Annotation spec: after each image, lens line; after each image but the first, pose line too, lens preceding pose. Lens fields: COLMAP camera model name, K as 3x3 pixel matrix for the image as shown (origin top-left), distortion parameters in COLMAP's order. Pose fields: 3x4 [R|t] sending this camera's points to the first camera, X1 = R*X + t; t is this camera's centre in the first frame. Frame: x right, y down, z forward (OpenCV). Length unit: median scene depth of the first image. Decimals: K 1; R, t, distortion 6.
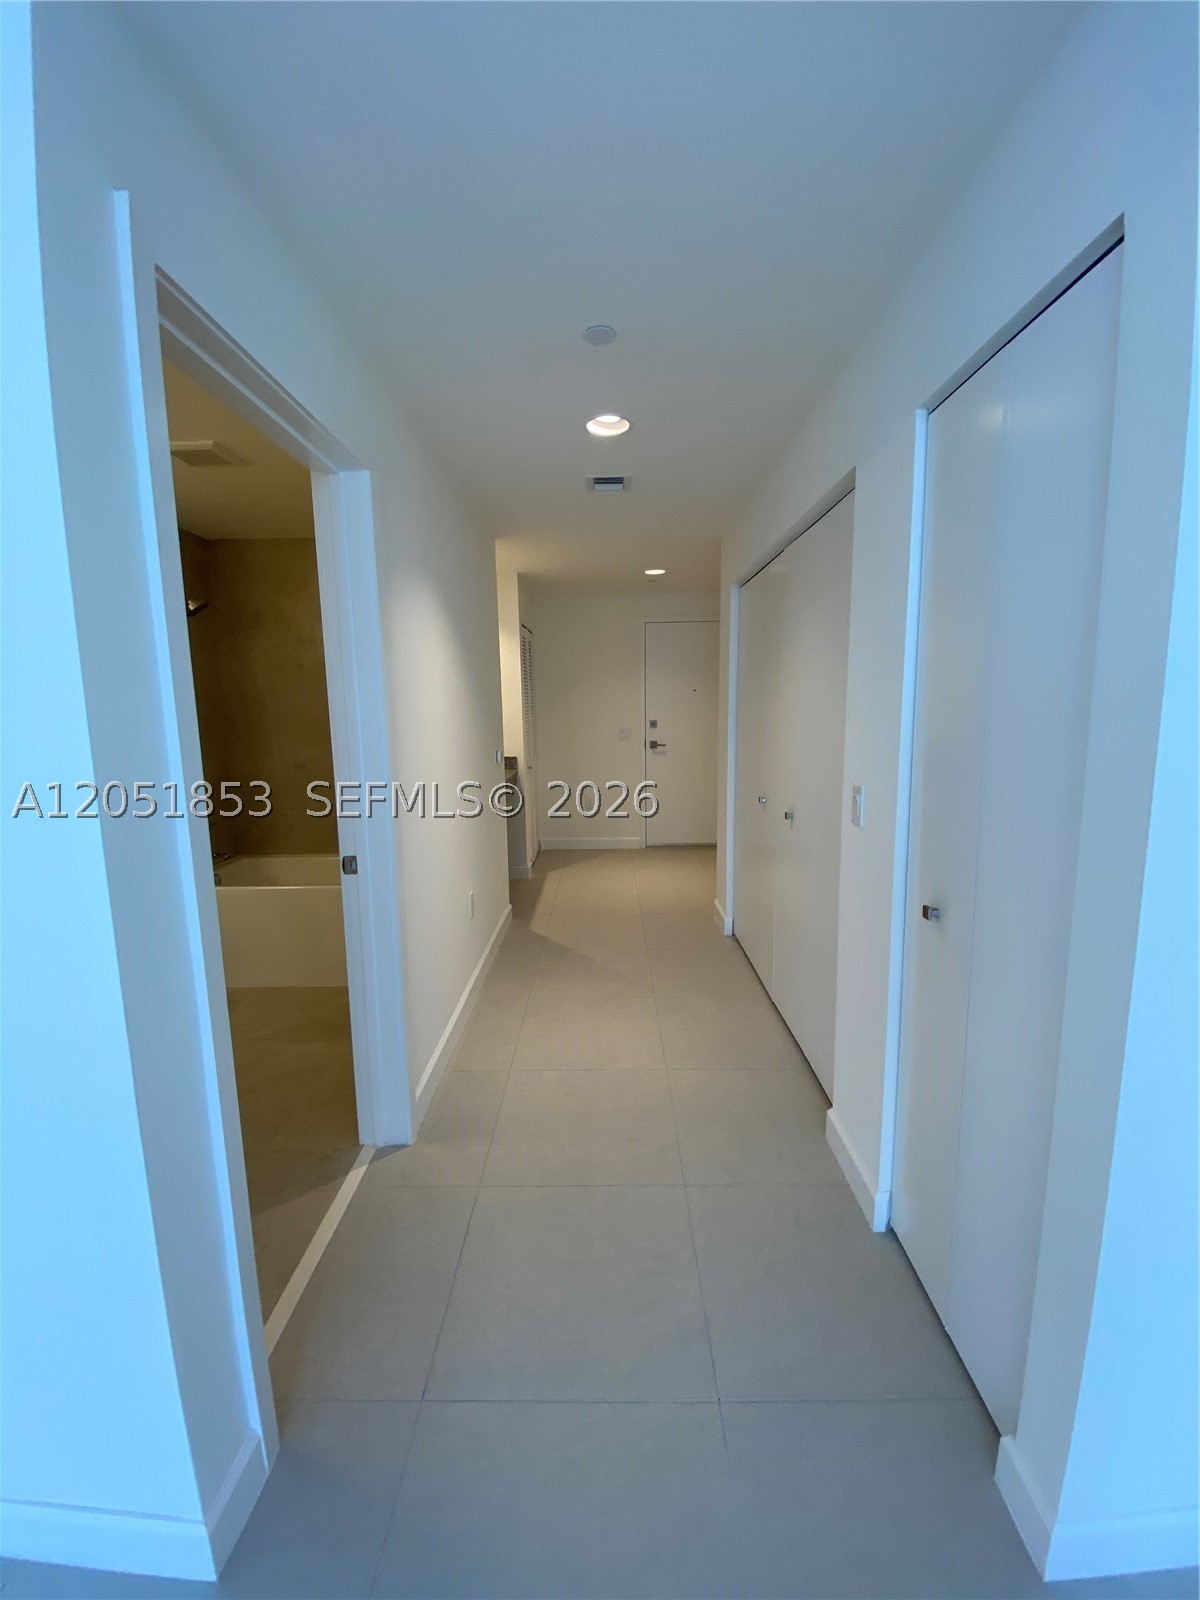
lens RADIAL K [[638.8, 0, 598.5], [0, 638.8, 795.3], [0, 0, 1]] dist [0.005266, -0.001869]
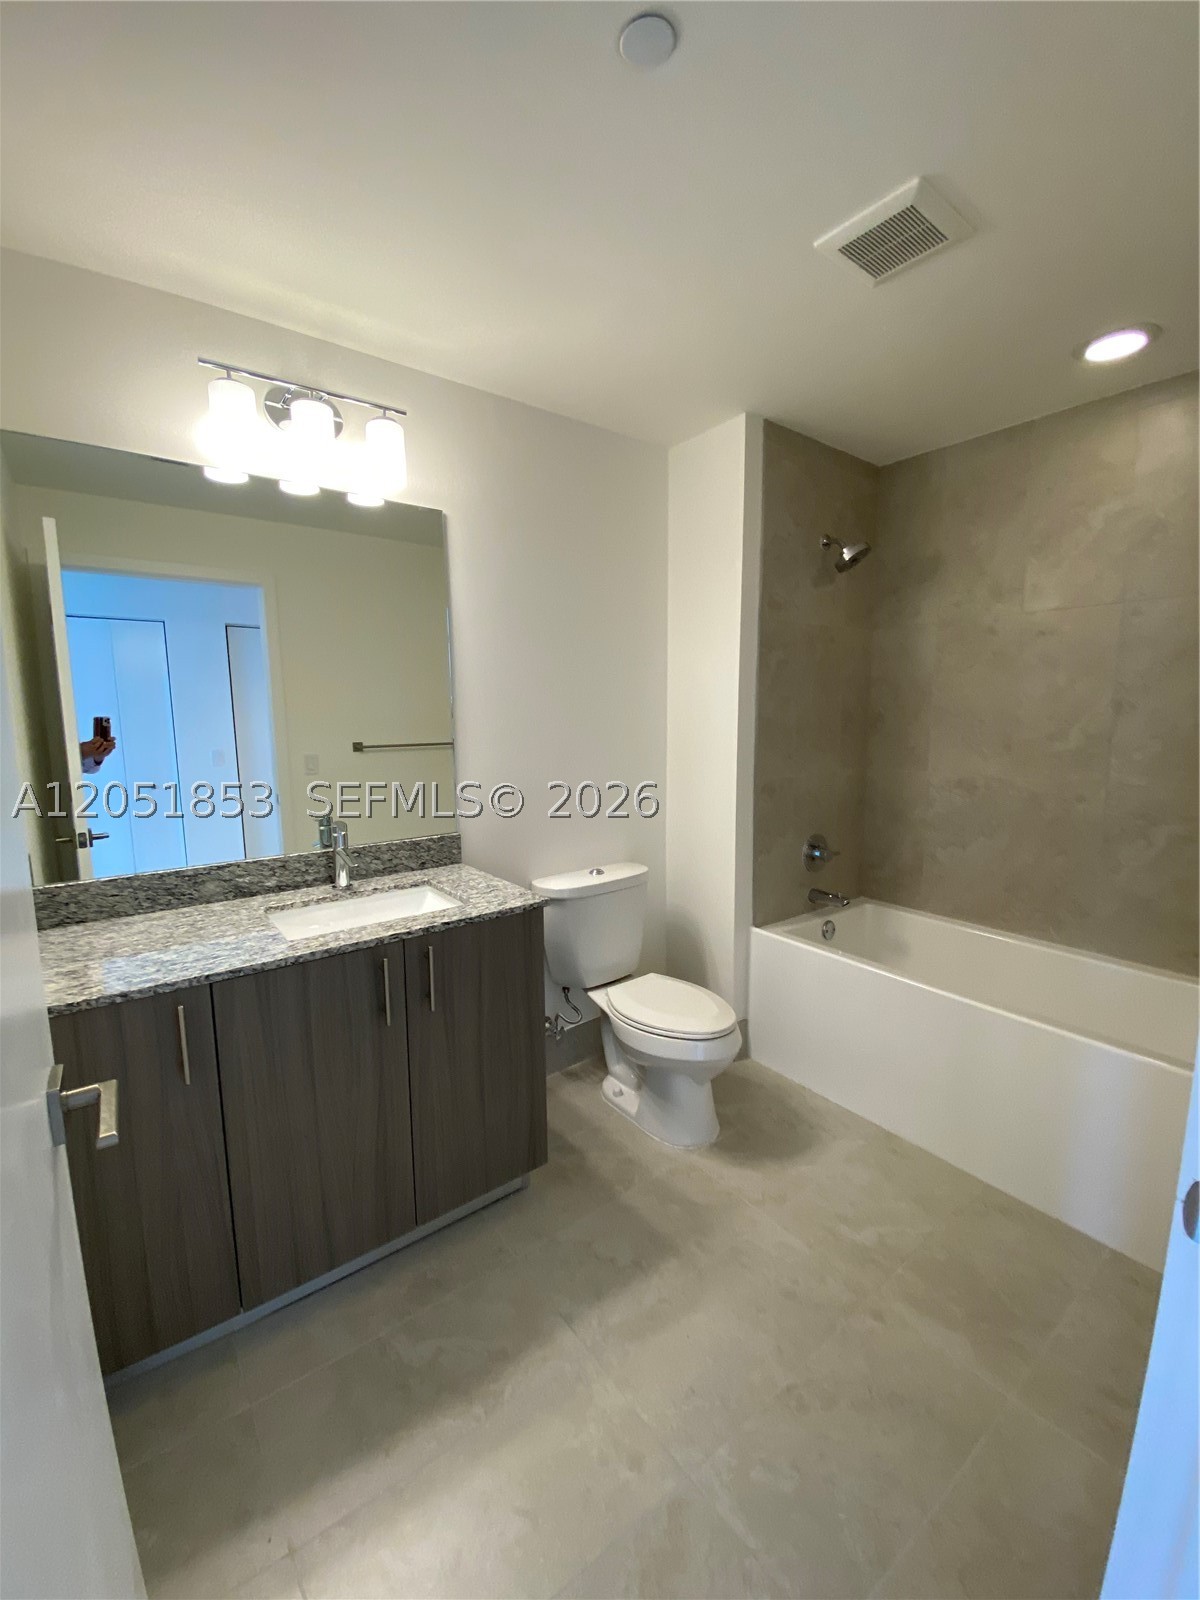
lens RADIAL K [[638.8, 0, 598.5], [0, 638.8, 797.1], [0, 0, 1]] dist [0.005266, -0.001869]
pose [[0.602939, 0.112671, -0.789791, -0.197086], [-0.111136, 0.992186, 0.056701, -0.033441], [0.790009, 0.053587, 0.610749, 0.339967]]
